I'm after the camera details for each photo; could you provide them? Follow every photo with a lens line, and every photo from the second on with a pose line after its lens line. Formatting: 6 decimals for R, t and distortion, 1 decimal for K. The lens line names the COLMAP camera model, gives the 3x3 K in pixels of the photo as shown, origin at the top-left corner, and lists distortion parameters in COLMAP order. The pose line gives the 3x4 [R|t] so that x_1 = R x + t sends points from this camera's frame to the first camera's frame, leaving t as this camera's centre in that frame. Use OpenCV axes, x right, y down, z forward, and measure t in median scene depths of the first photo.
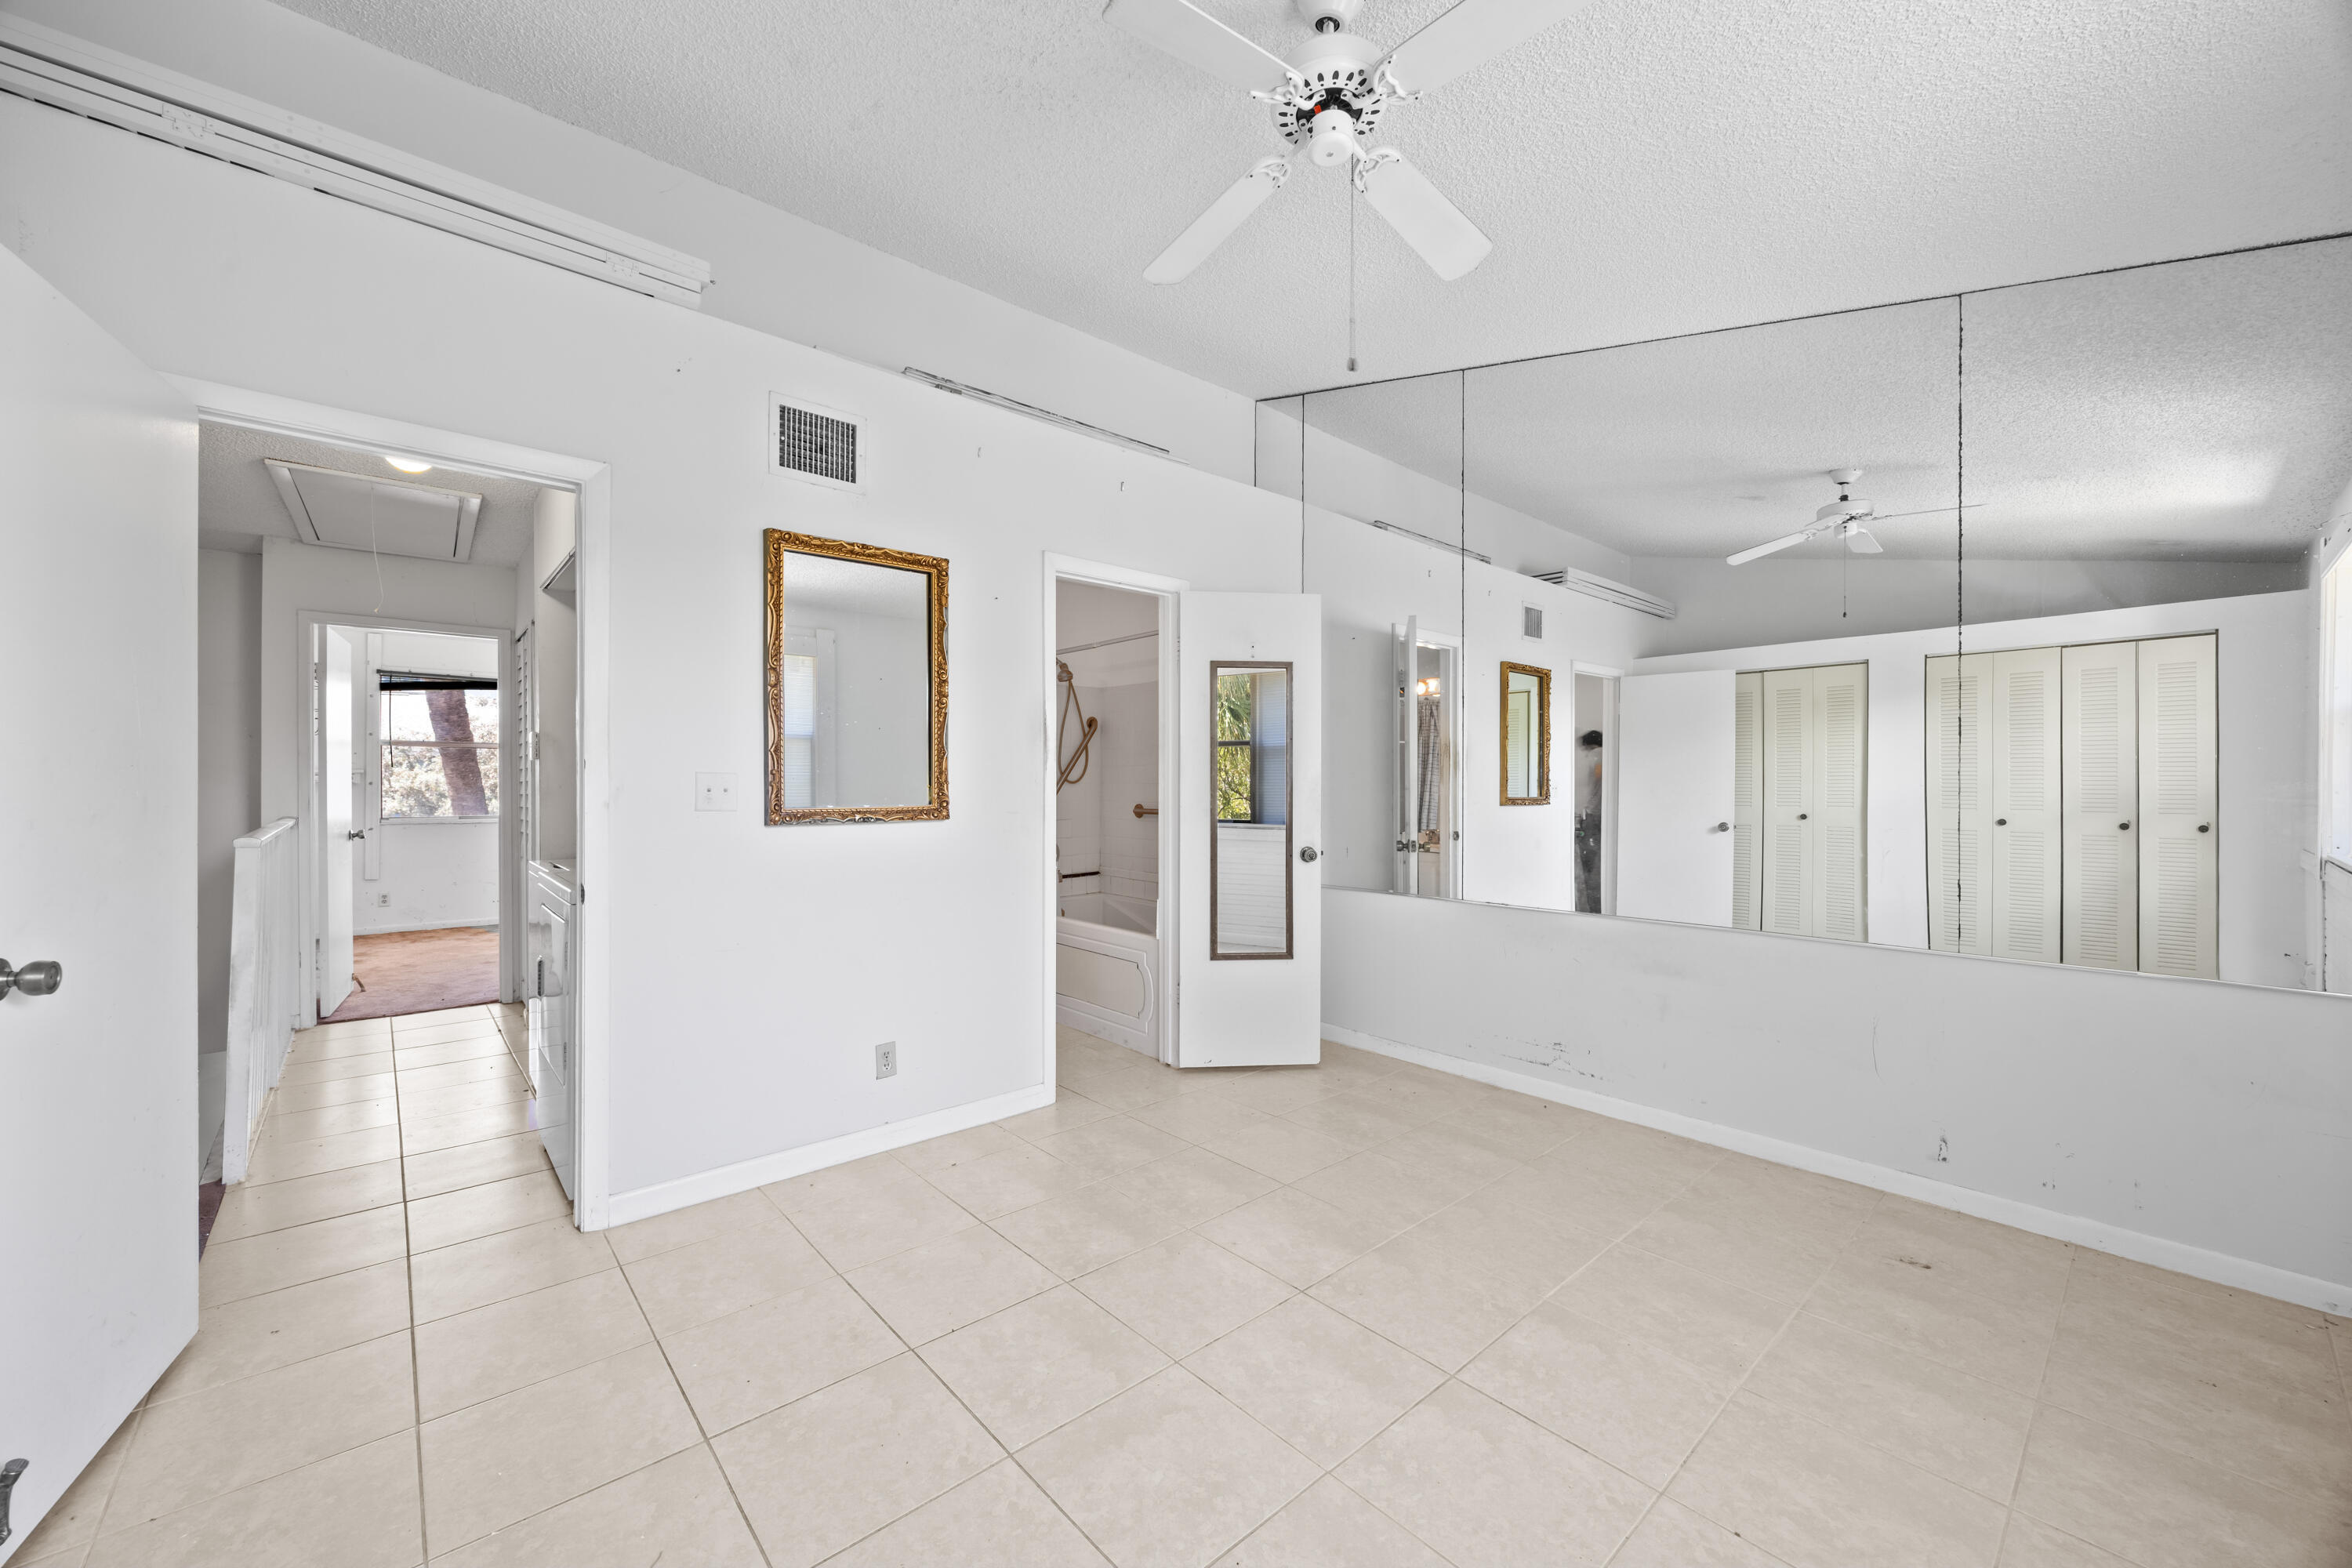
lens RADIAL K [[898.0, 0, 1158.5], [0, 898.0, 793.1], [0, 0, 1]] dist [-0.001242, 0.000030]
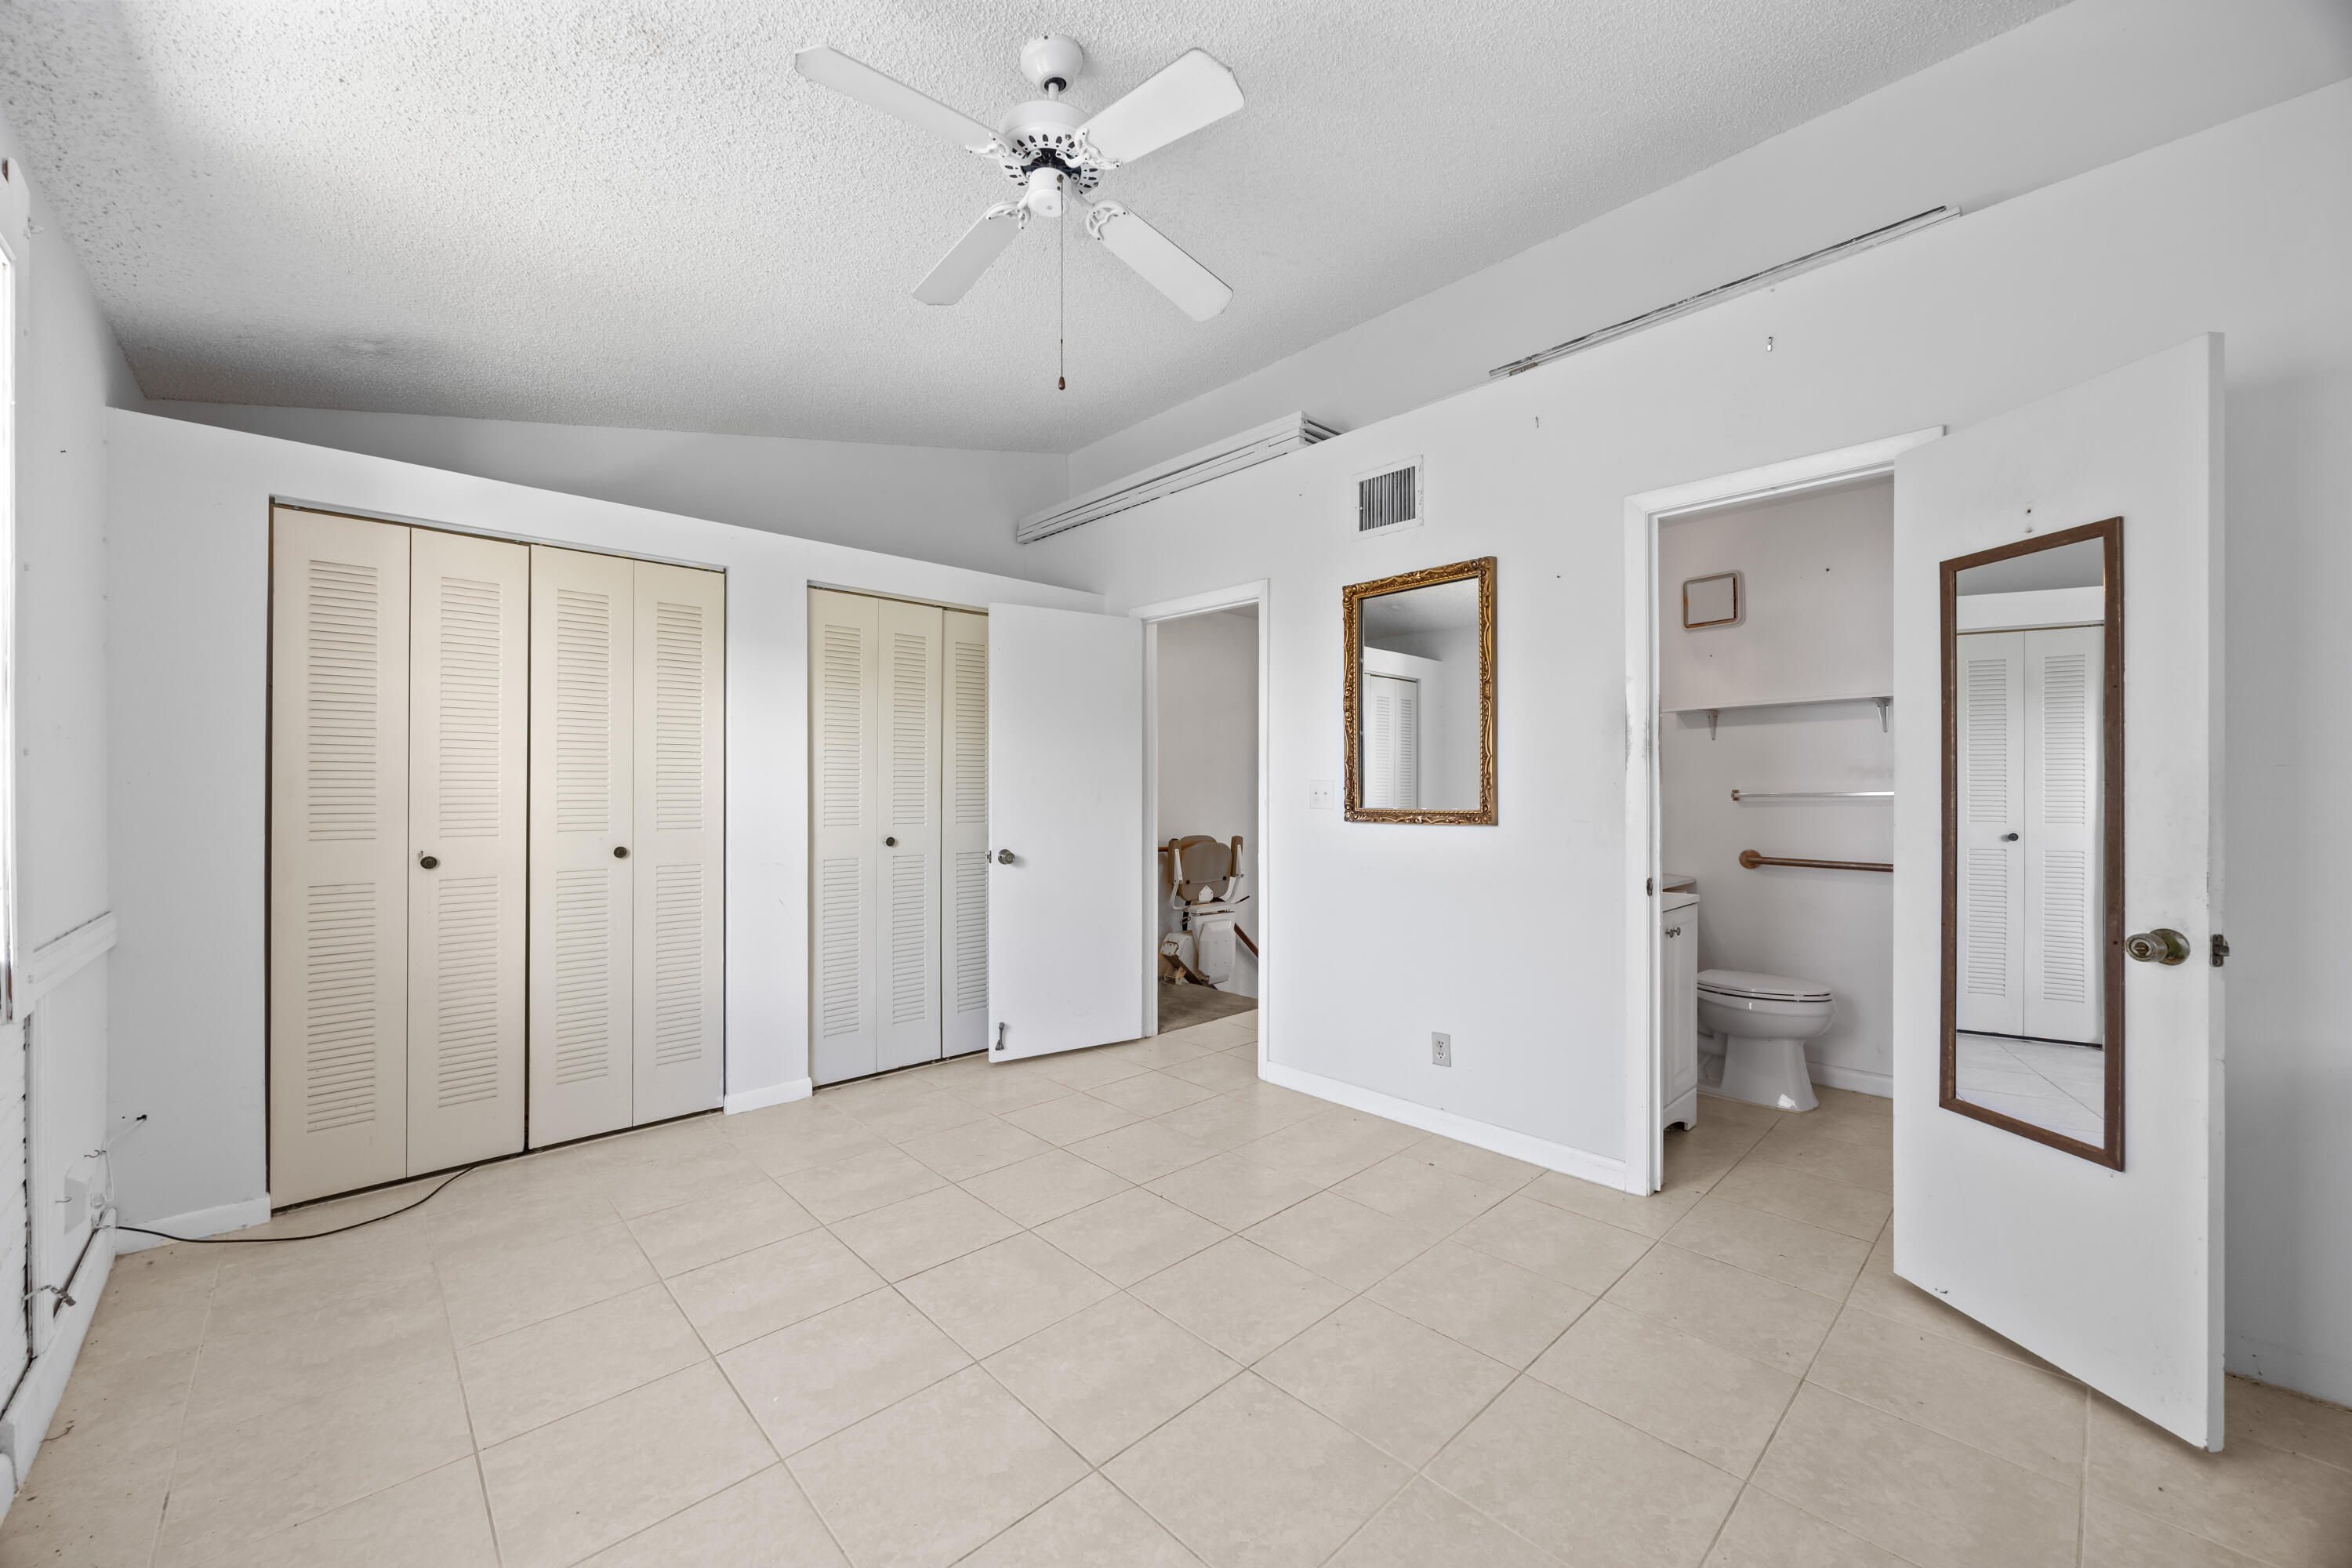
lens RADIAL K [[893.6, 0, 1168.9], [0, 893.6, 790.6], [0, 0, 1]] dist [0.004365, 0.000247]
pose [[0.042459, 0.000532, -0.999098, 0.732470], [-0.007318, 0.999973, 0.000222, -0.005107], [0.999071, 0.007302, 0.042462, 0.629589]]
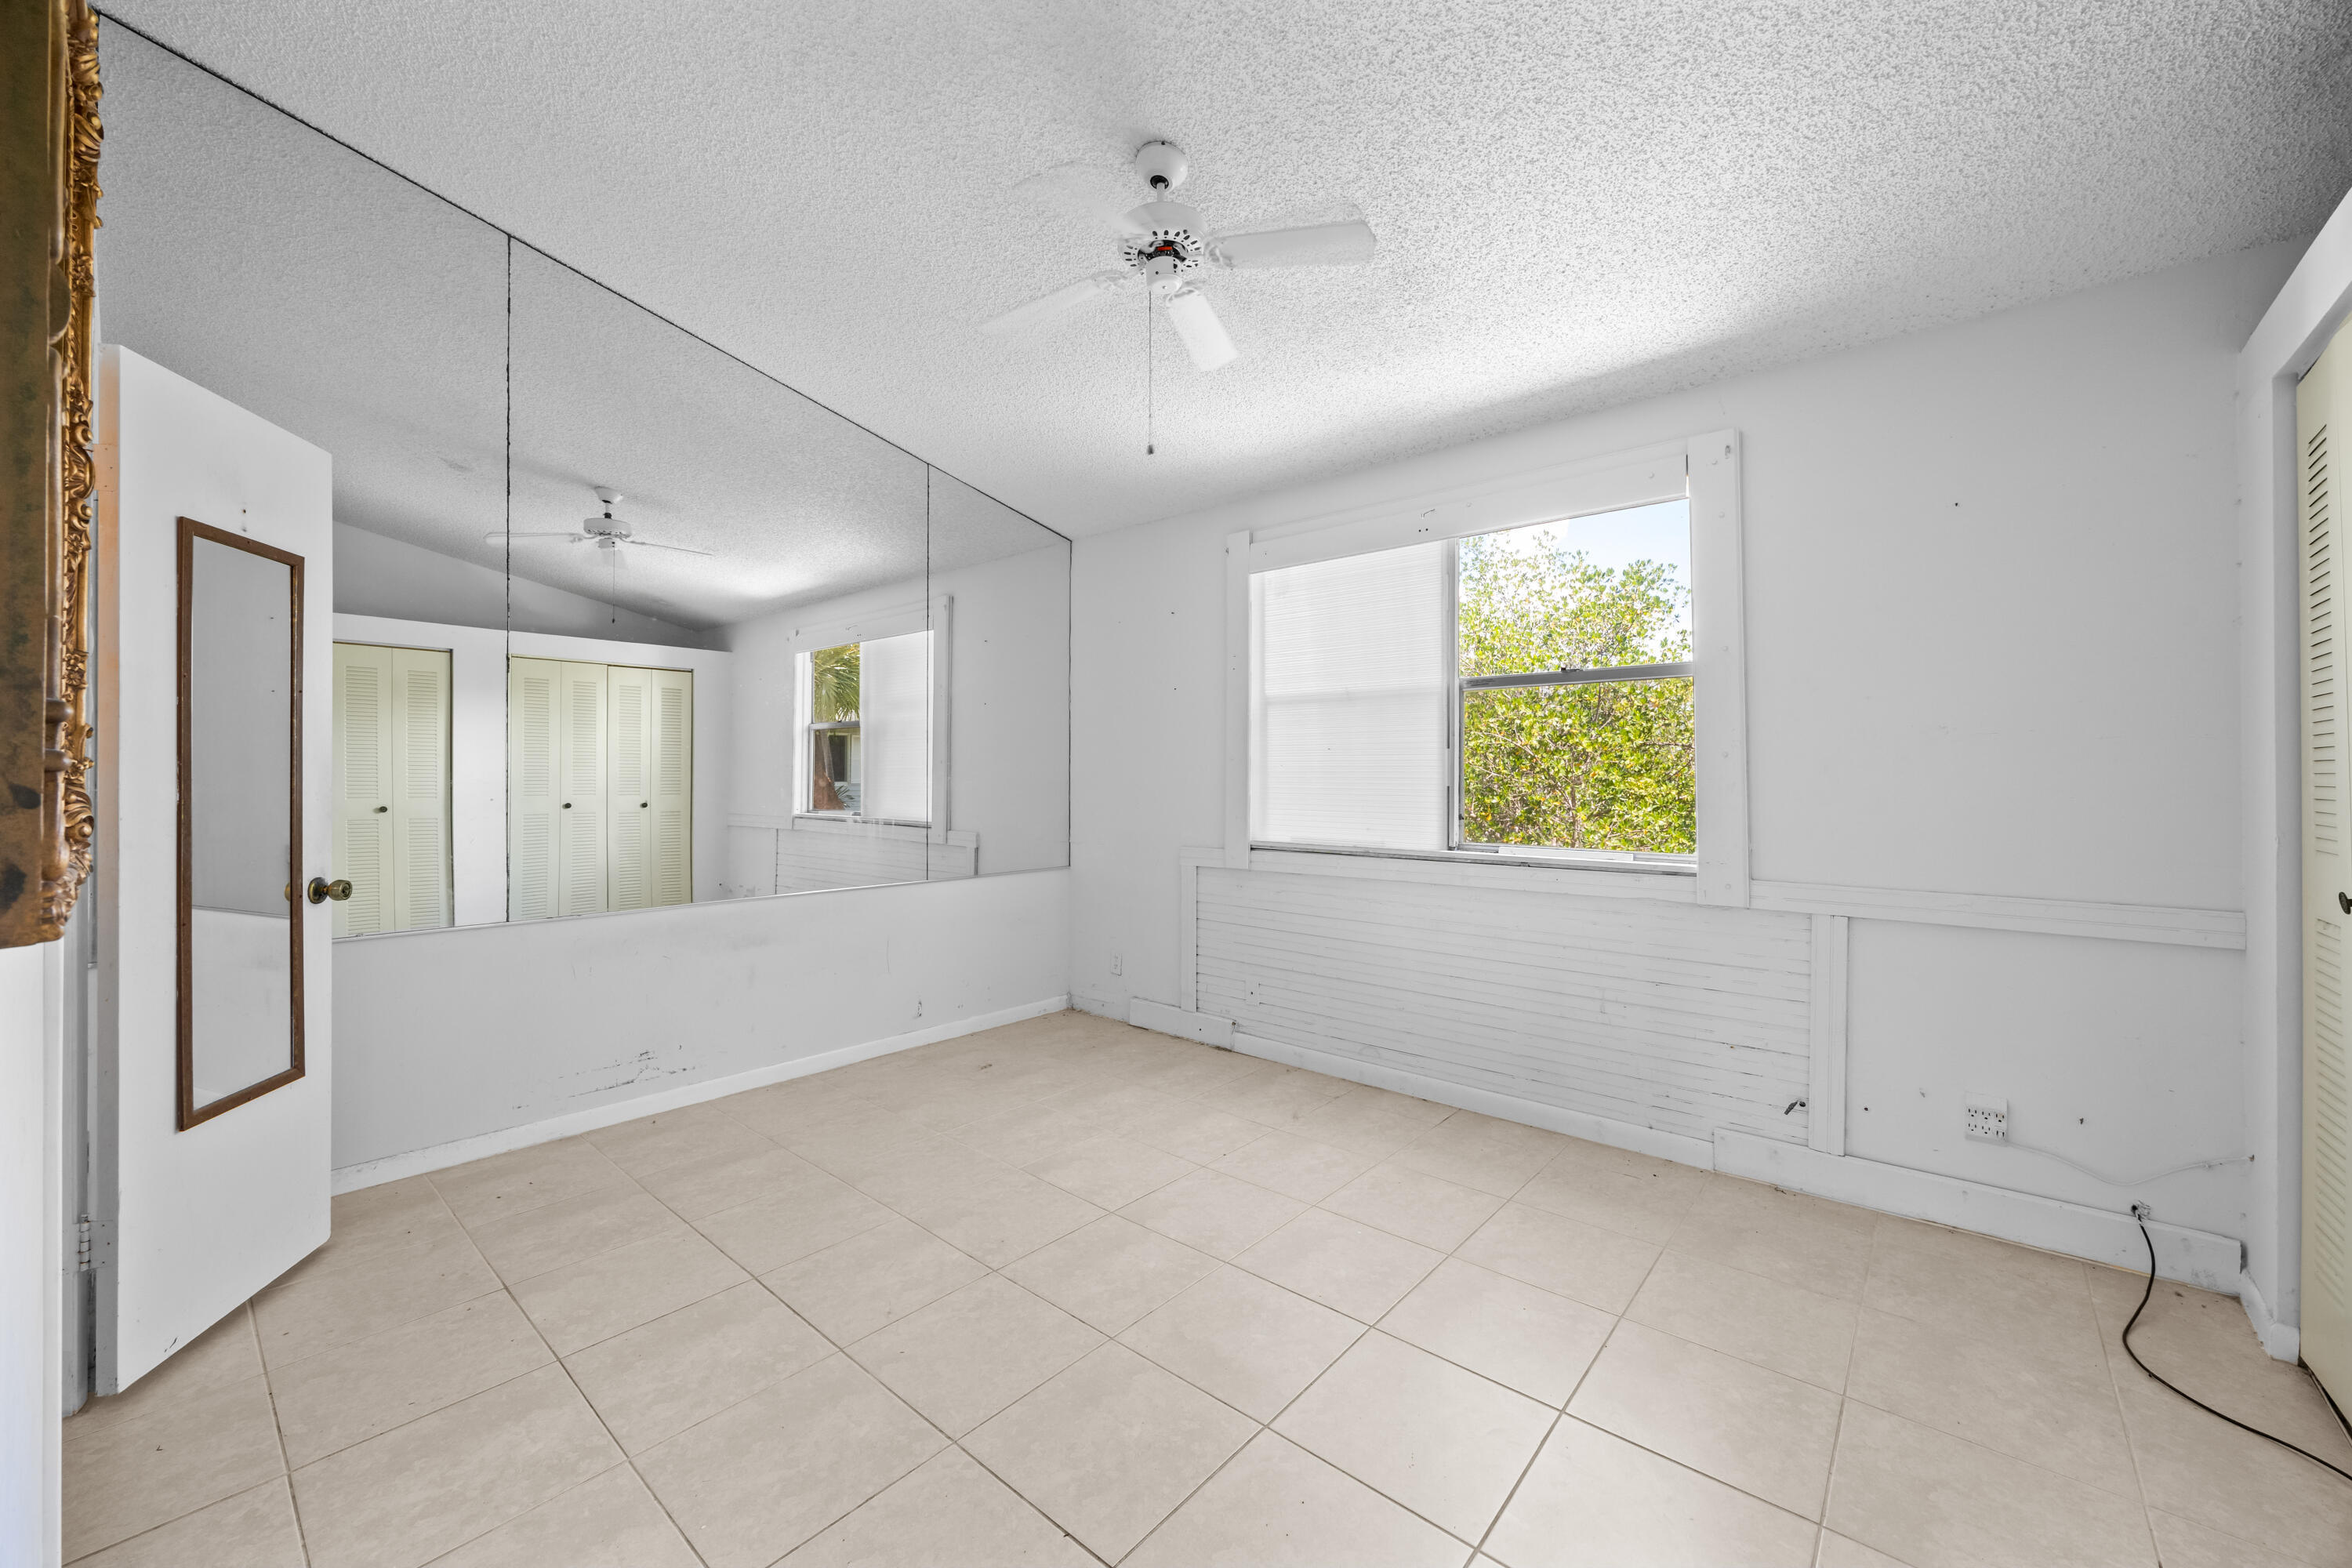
lens RADIAL K [[898.0, 0, 1176.0], [0, 898.0, 784.0], [0, 0, 1]] dist [0.000442, -0.000008]
pose [[-0.144697, -0.007662, 0.989446, -0.626433], [0.004967, 0.999952, 0.008469, -0.004592], [-0.989464, 0.006140, -0.144652, 0.670528]]
